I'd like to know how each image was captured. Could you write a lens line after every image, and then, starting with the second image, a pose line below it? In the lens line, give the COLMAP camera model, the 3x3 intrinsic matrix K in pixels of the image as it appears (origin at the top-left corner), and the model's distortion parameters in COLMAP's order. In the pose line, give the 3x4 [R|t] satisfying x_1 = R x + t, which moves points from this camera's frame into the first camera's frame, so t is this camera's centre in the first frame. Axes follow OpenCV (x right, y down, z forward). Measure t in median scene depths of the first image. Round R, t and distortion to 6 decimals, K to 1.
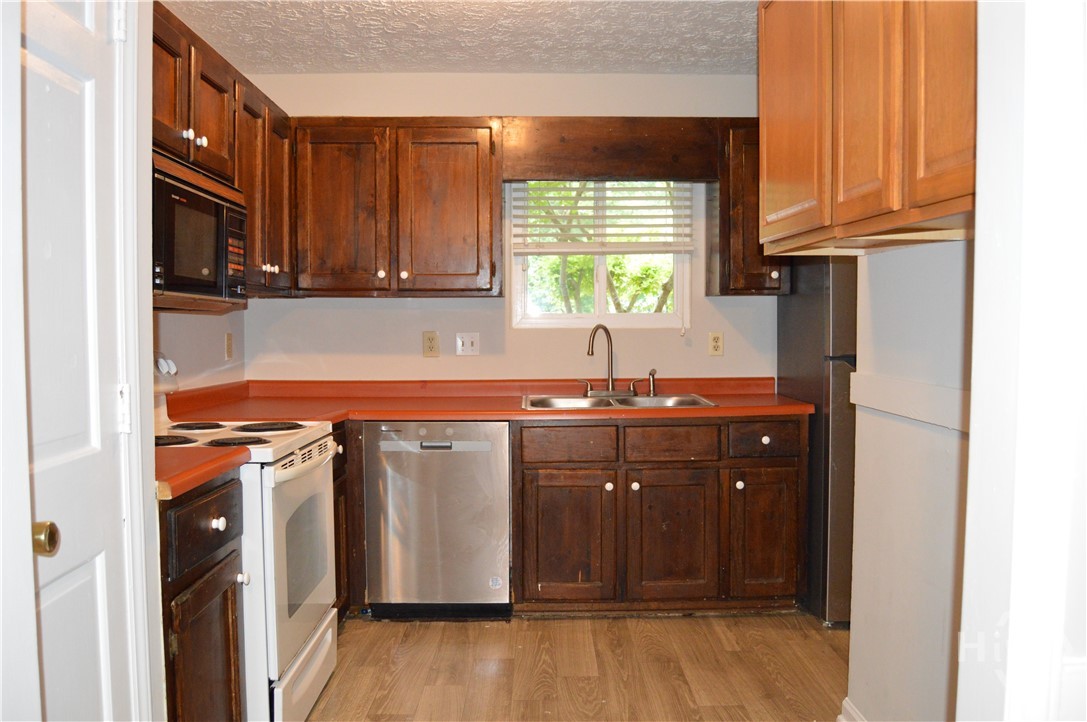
lens RADIAL K [[864.3, 0, 546.1], [0, 864.3, 361.1], [0, 0, 1]] dist [-0.080115, 0.017933]
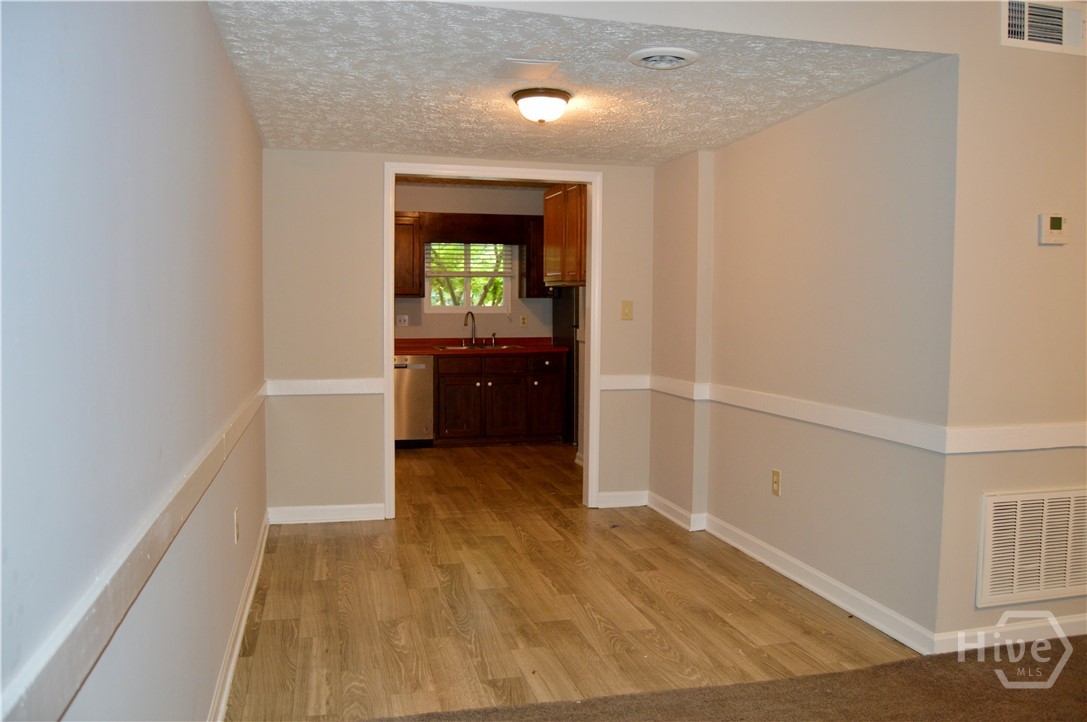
lens RADIAL K [[864.3, 0, 537.0], [0, 864.3, 362.1], [0, 0, 1]] dist [-0.080115, 0.017933]
pose [[0.973424, -0.008073, 0.228868, -0.261455], [0.005018, 0.999890, 0.013928, 0.052961], [-0.228955, -0.012409, 0.973358, -1.087219]]
